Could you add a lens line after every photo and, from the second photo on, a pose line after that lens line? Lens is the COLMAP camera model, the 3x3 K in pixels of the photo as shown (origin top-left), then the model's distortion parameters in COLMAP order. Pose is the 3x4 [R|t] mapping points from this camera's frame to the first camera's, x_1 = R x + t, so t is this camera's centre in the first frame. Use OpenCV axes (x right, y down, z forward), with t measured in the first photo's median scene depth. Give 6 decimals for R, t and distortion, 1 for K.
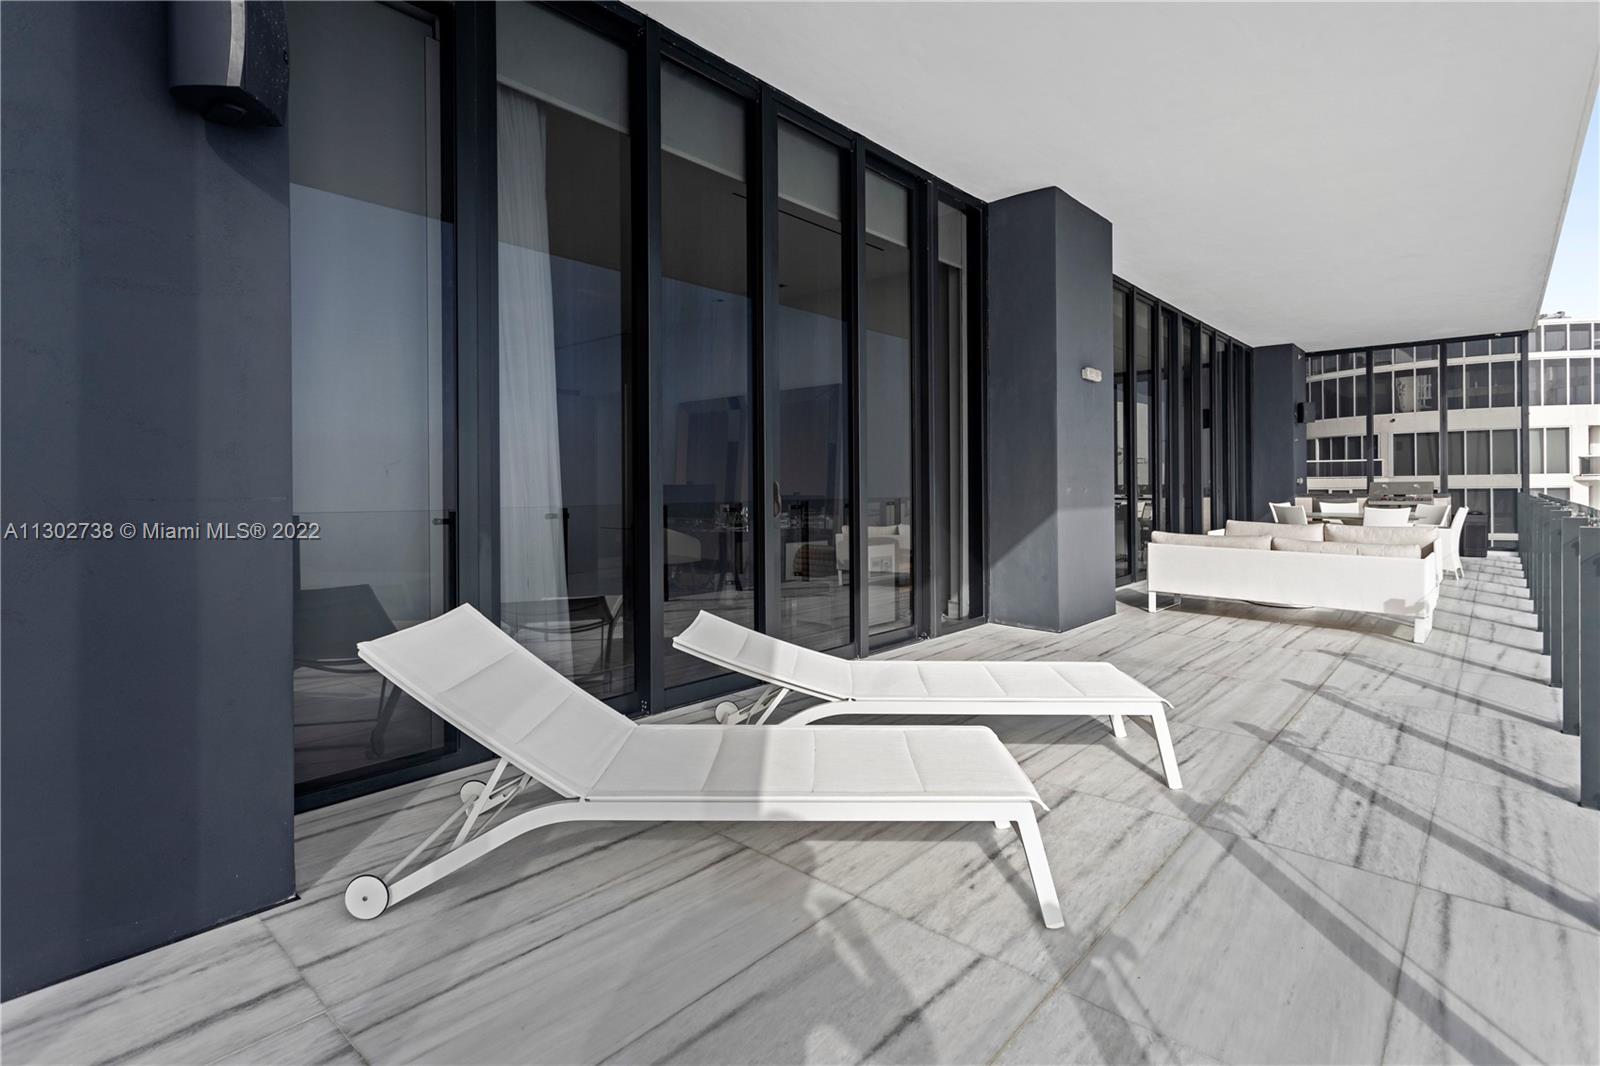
lens RADIAL K [[780.1, 0, 786.2], [0, 780.1, 492.1], [0, 0, 1]] dist [0.005449, -0.000258]
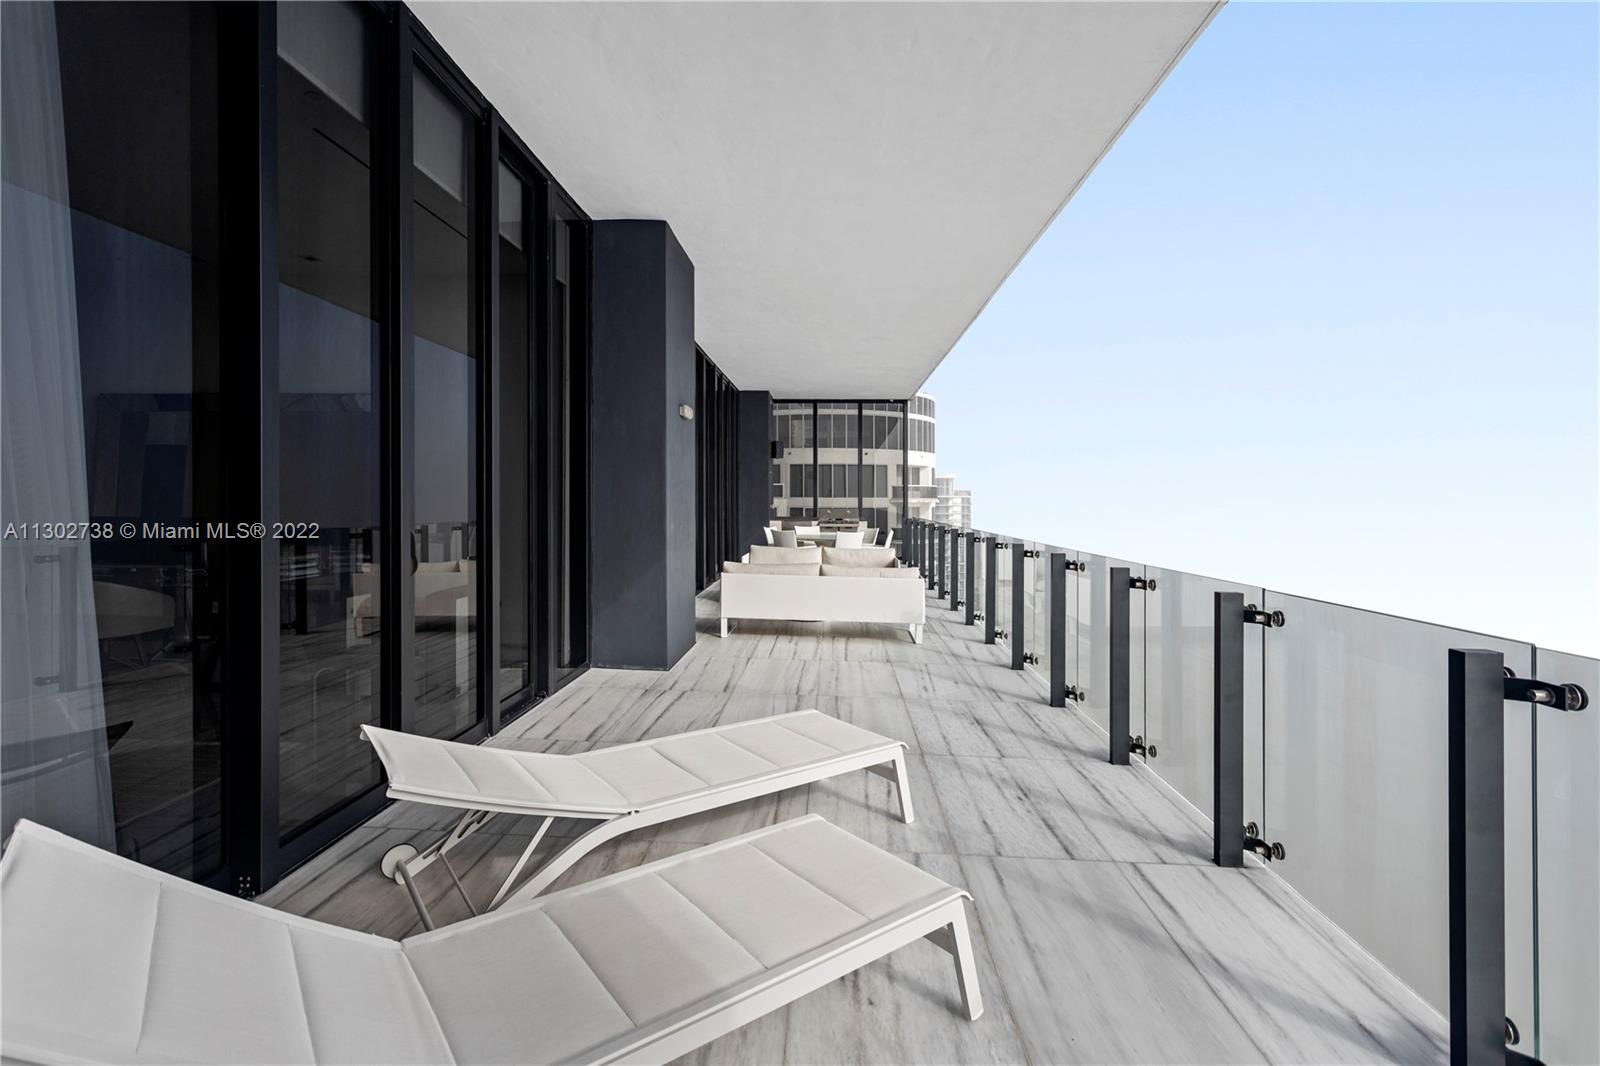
lens RADIAL K [[780.1, 0, 804.2], [0, 780.1, 500.2], [0, 0, 1]] dist [0.005449, -0.000258]
pose [[0.768218, 0.012452, 0.640067, -0.148731], [-0.007428, 0.999917, -0.010538, -0.026789], [-0.640145, 0.003341, 0.768247, 0.121730]]
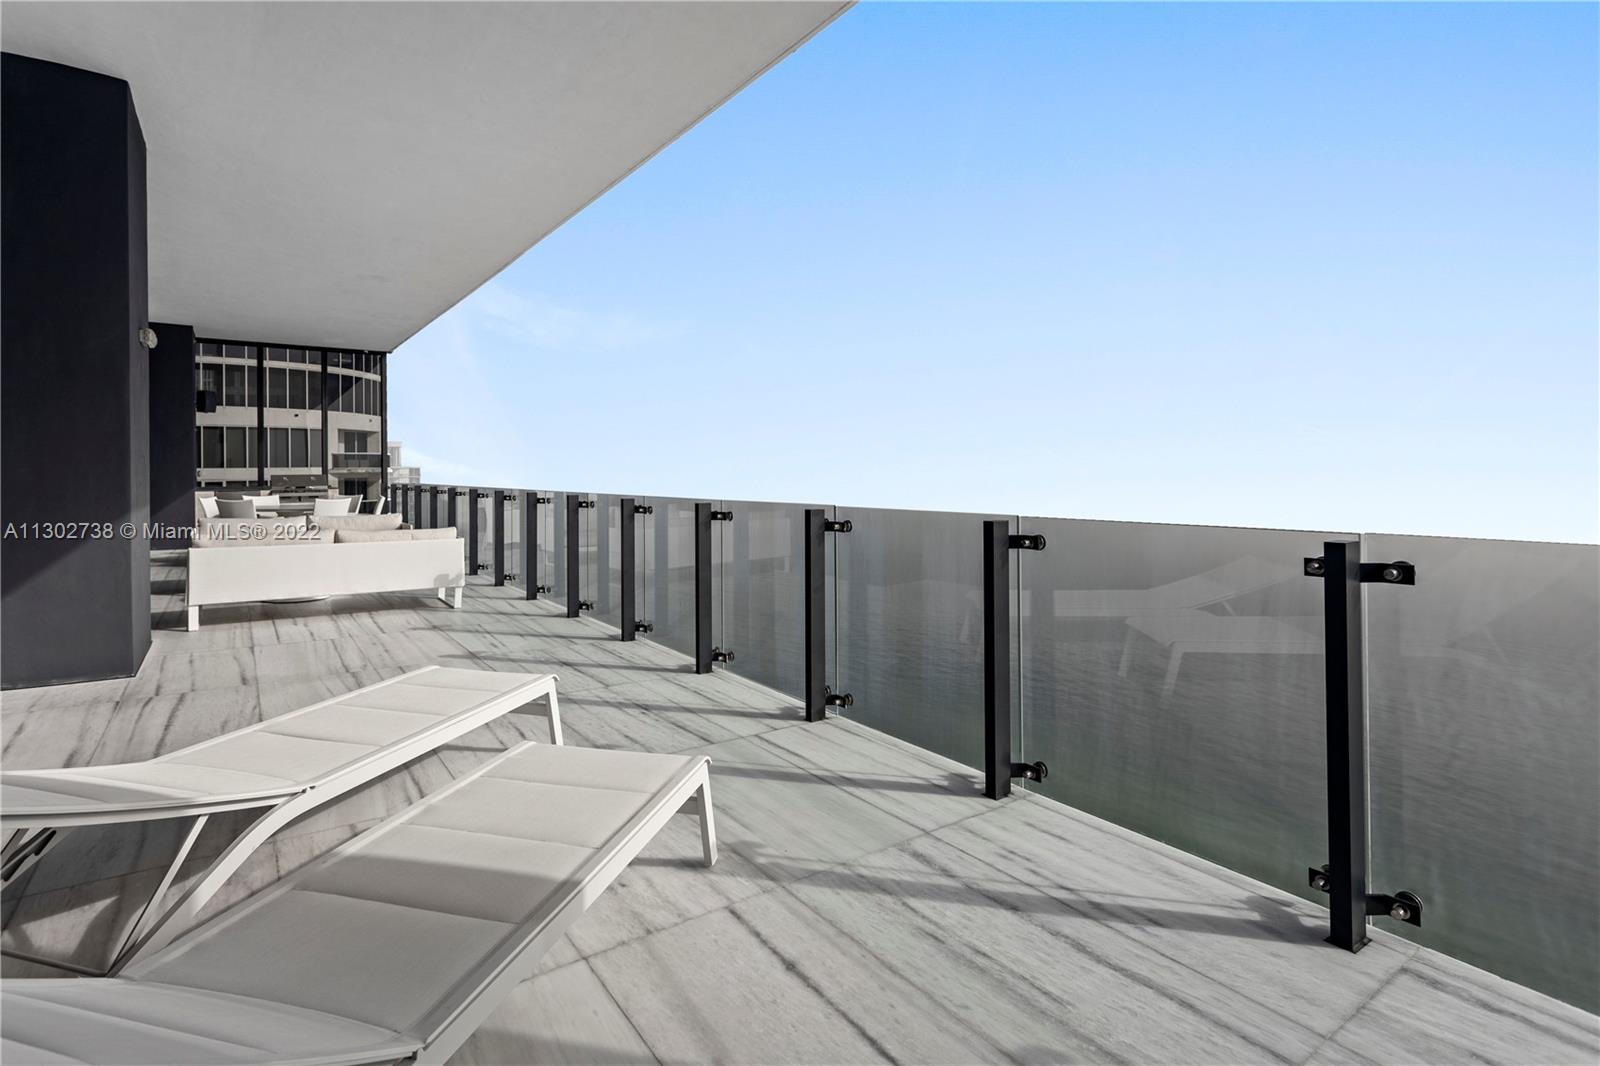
lens RADIAL K [[780.1, 0, 808.2], [0, 780.1, 467.2], [0, 0, 1]] dist [0.005449, -0.000258]
pose [[0.205940, 0.007567, 0.978535, -0.246222], [0.013998, 0.999845, -0.010678, -0.004831], [-0.978464, 0.015897, 0.205802, 0.197920]]
